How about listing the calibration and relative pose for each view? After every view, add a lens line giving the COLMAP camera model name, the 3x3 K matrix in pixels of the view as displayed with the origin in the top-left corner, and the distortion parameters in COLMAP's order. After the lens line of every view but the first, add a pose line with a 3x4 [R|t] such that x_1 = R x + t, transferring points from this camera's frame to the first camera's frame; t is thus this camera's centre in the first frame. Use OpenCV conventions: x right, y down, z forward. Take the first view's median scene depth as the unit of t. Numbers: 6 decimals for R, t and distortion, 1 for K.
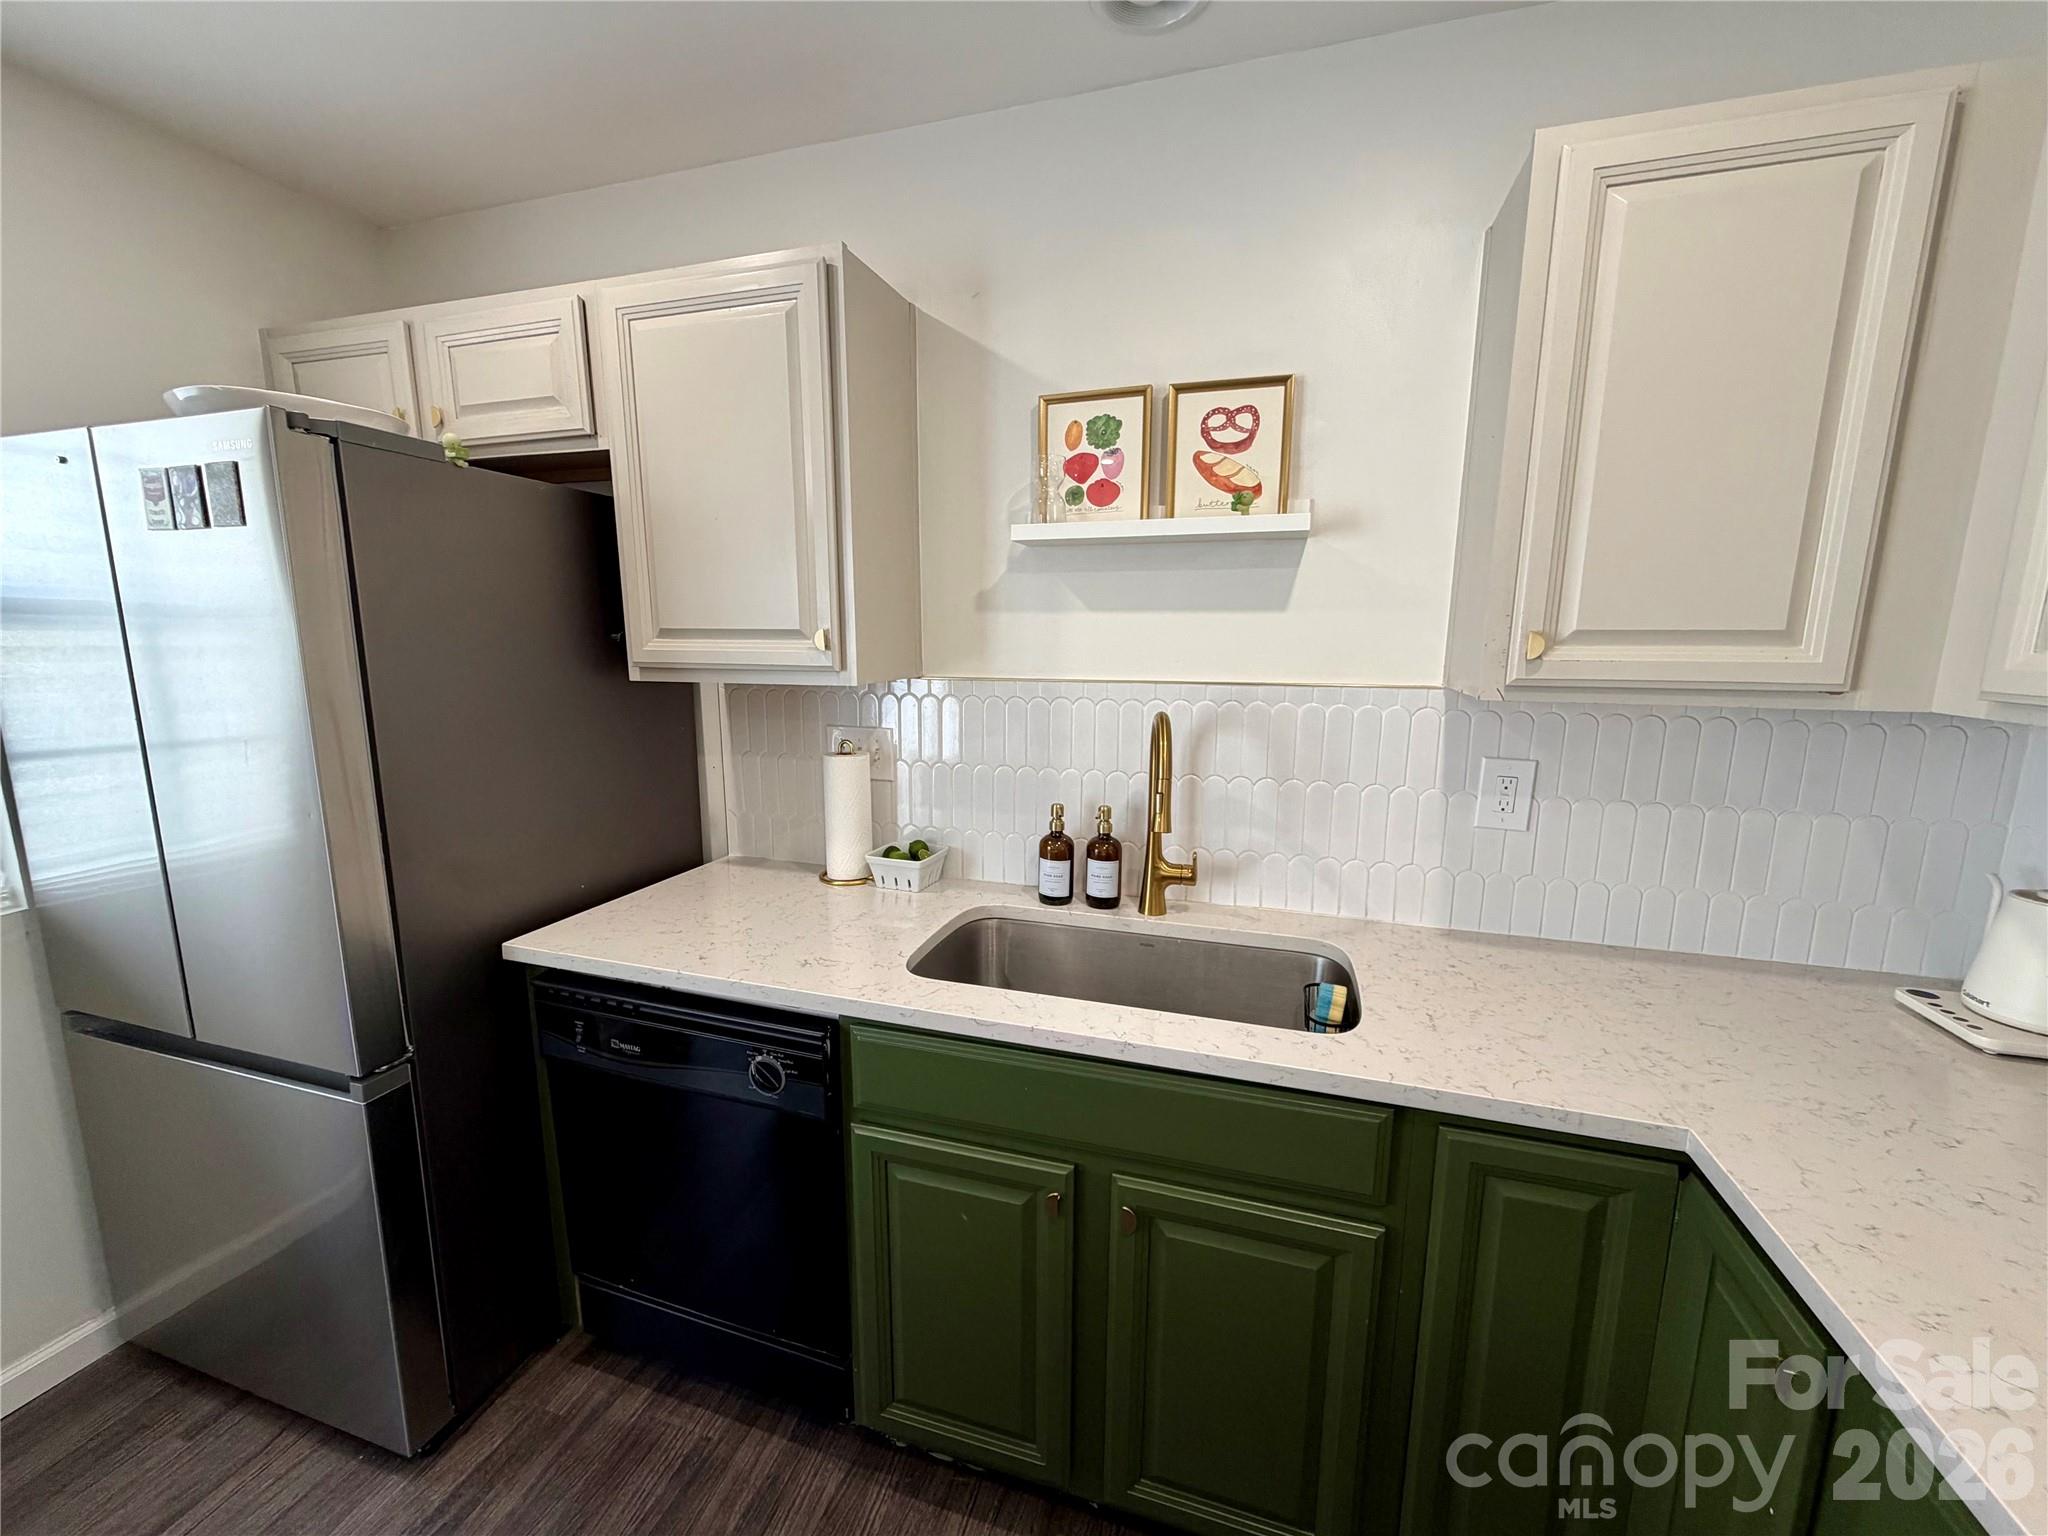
lens RADIAL K [[818.0, 0, 1021.2], [0, 818.0, 773.1], [0, 0, 1]] dist [-0.001013, 0.000427]
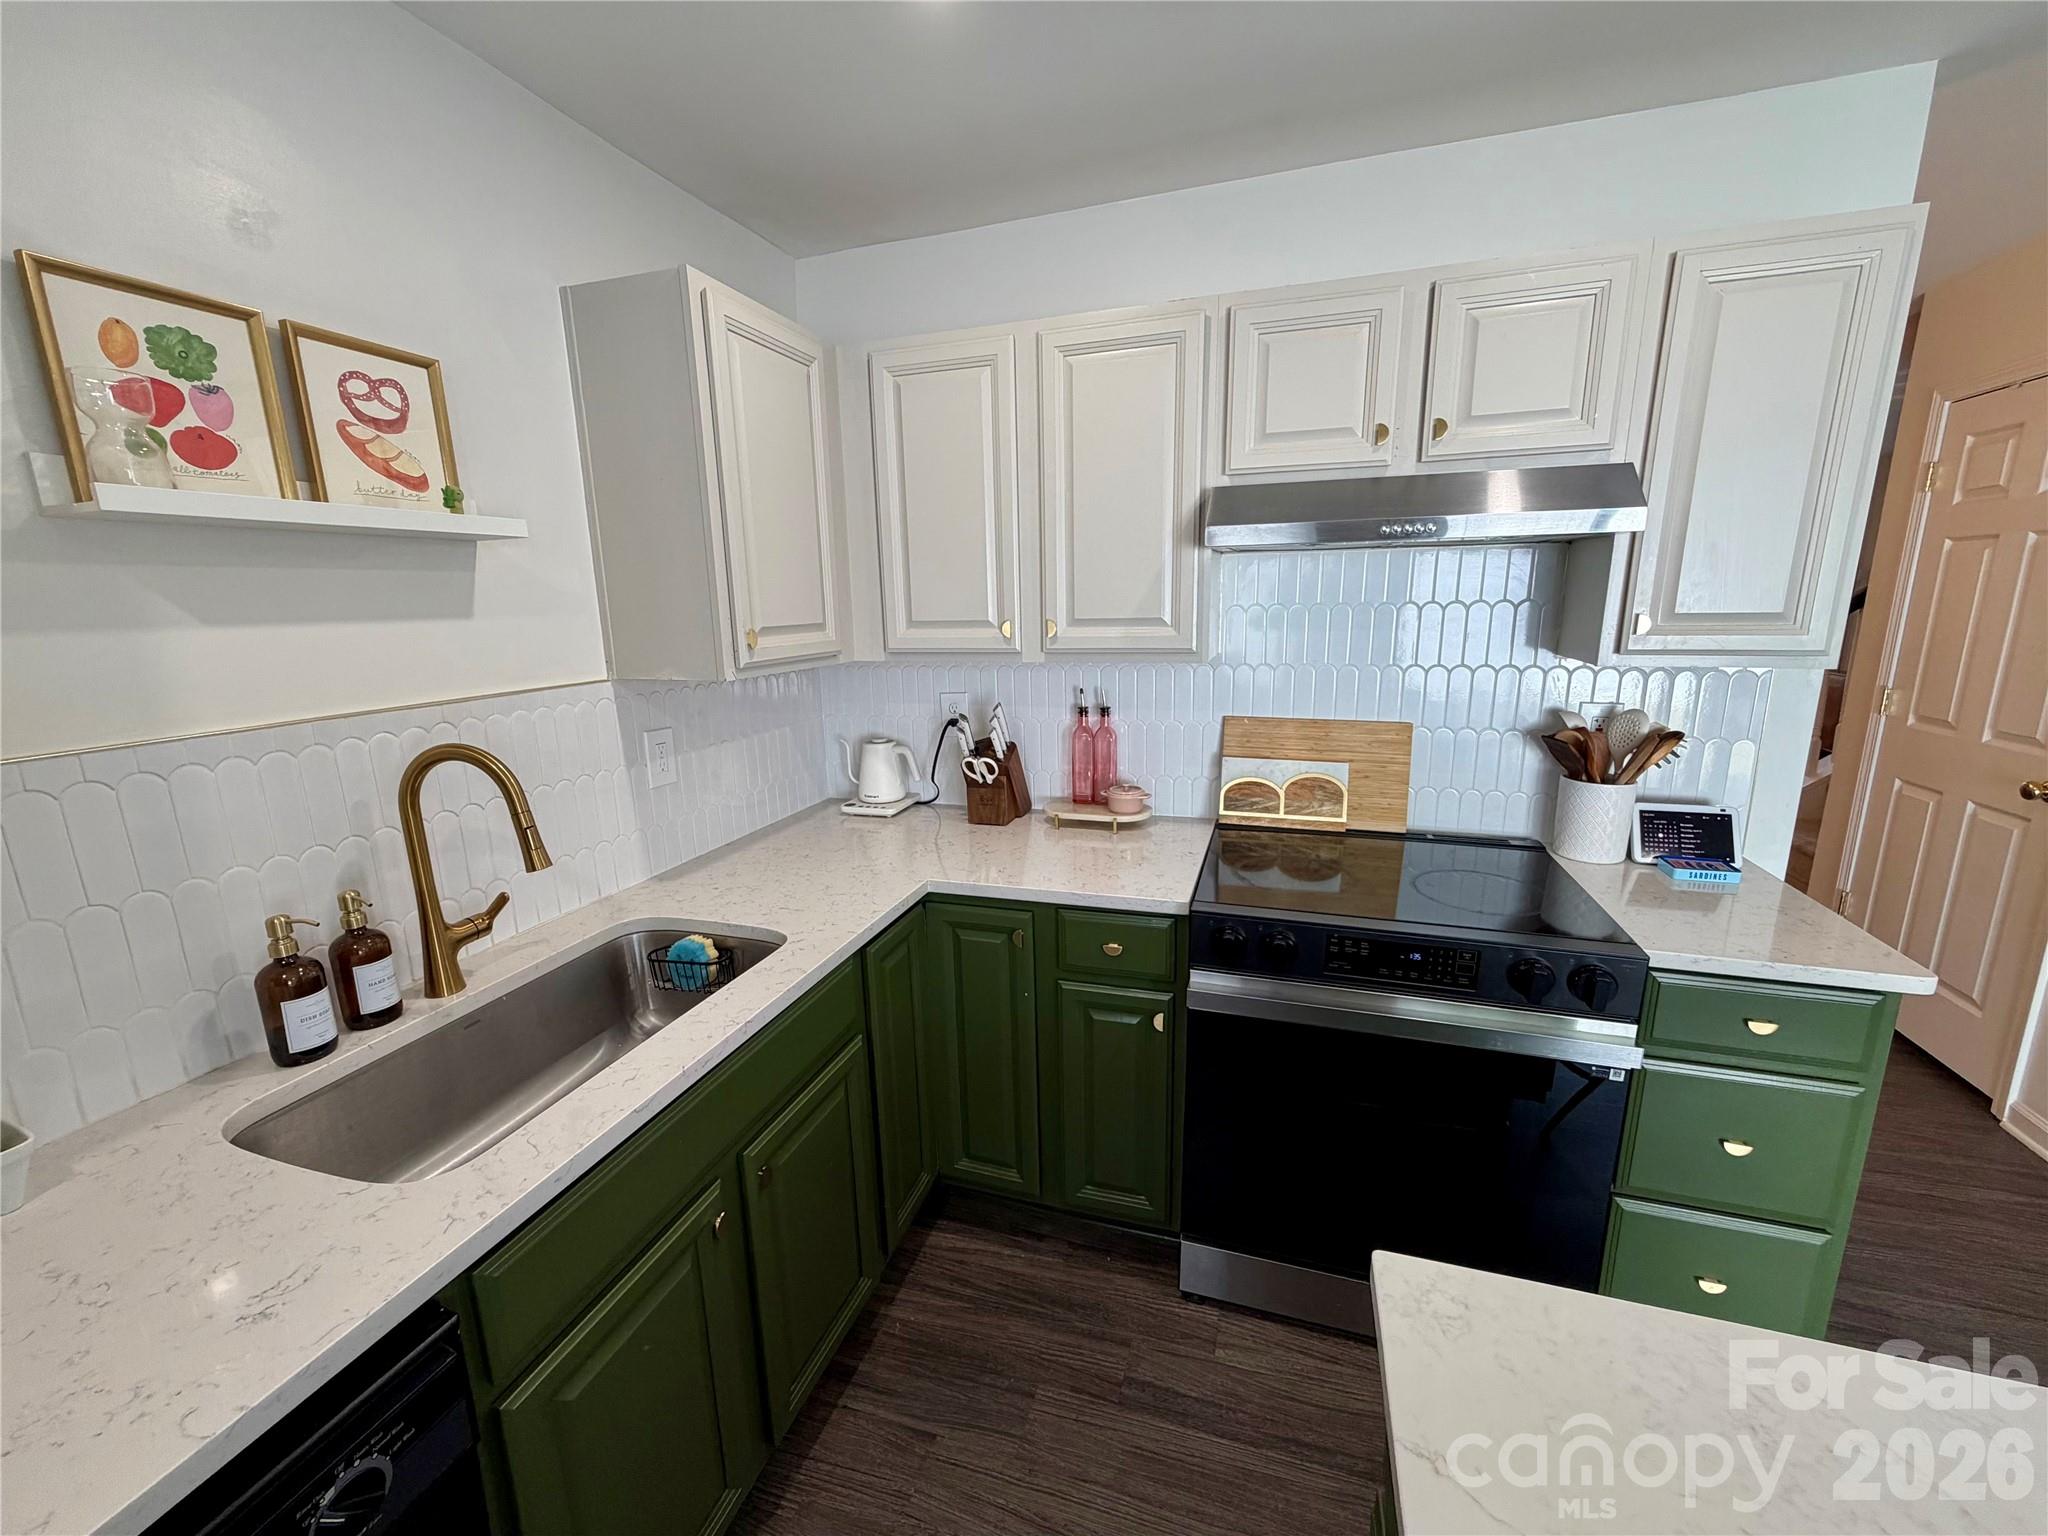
lens RADIAL K [[818.0, 0, 1019.9], [0, 818.0, 771.1], [0, 0, 1]] dist [-0.001013, 0.000427]
pose [[0.012851, -0.214004, 0.976748, -0.620102], [0.192046, 0.959171, 0.207627, -0.106490], [-0.981302, 0.184913, 0.053425, 0.377665]]
